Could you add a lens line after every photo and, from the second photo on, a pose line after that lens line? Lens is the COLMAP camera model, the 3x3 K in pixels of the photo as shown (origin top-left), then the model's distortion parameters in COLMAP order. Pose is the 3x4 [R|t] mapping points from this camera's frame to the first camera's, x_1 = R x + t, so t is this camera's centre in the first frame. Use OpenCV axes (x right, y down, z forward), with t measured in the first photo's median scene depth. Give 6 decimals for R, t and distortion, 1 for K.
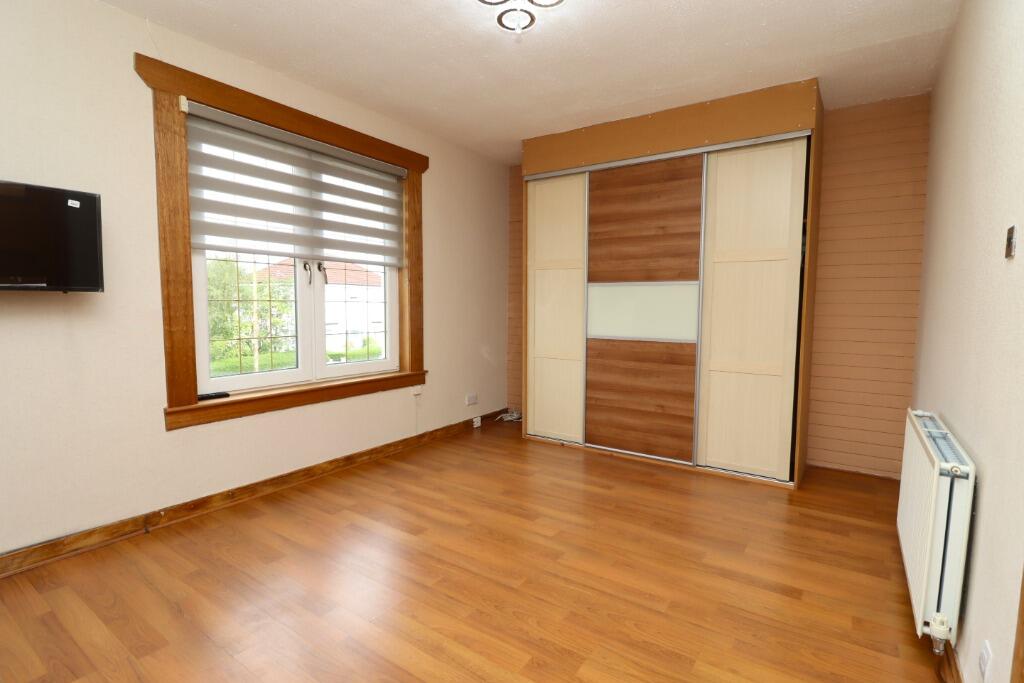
lens RADIAL K [[497.5, 0, 512.0], [0, 497.5, 341.5], [0, 0, 1]] dist [0.000149, -0.000481]
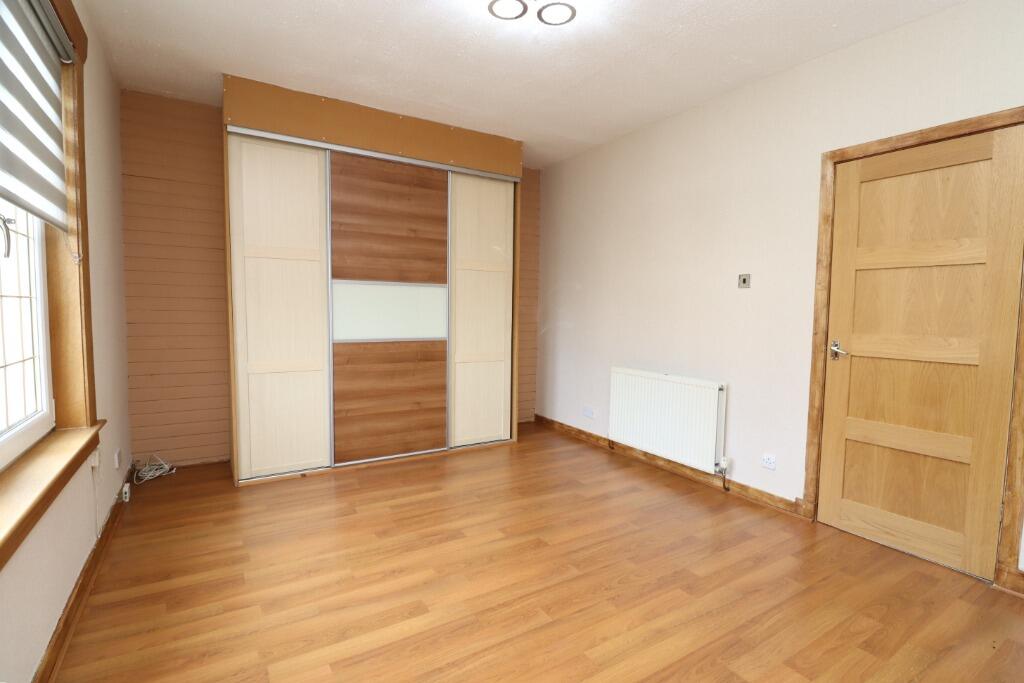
lens RADIAL K [[491.5, 0, 526.7], [0, 491.5, 343.0], [0, 0, 1]] dist [-0.000260, -0.014142]
pose [[0.384996, -0.065428, 0.920596, -0.562764], [0.058660, 0.997202, 0.046341, -0.029562], [-0.921052, 0.036161, 0.387757, 0.397186]]
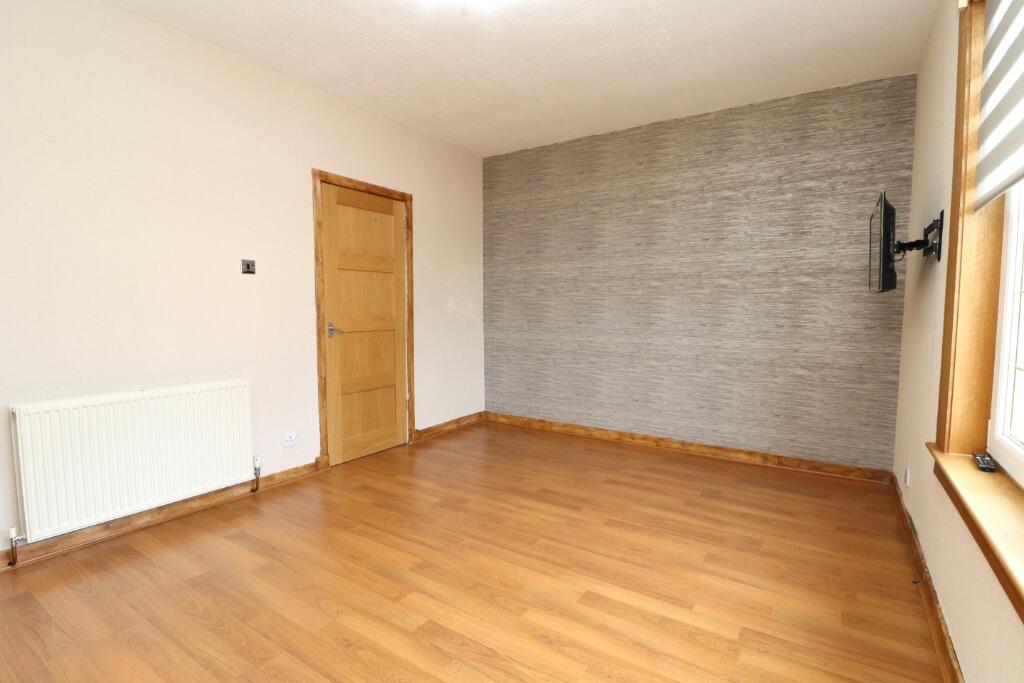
lens RADIAL K [[497.5, 0, 512.0], [0, 497.5, 341.5], [0, 0, 1]] dist [0.000149, -0.000481]
pose [[-0.999793, -0.010798, -0.017258, -0.039721], [-0.013185, 0.989367, 0.144844, -0.078899], [0.015510, 0.145042, -0.989304, 1.218412]]
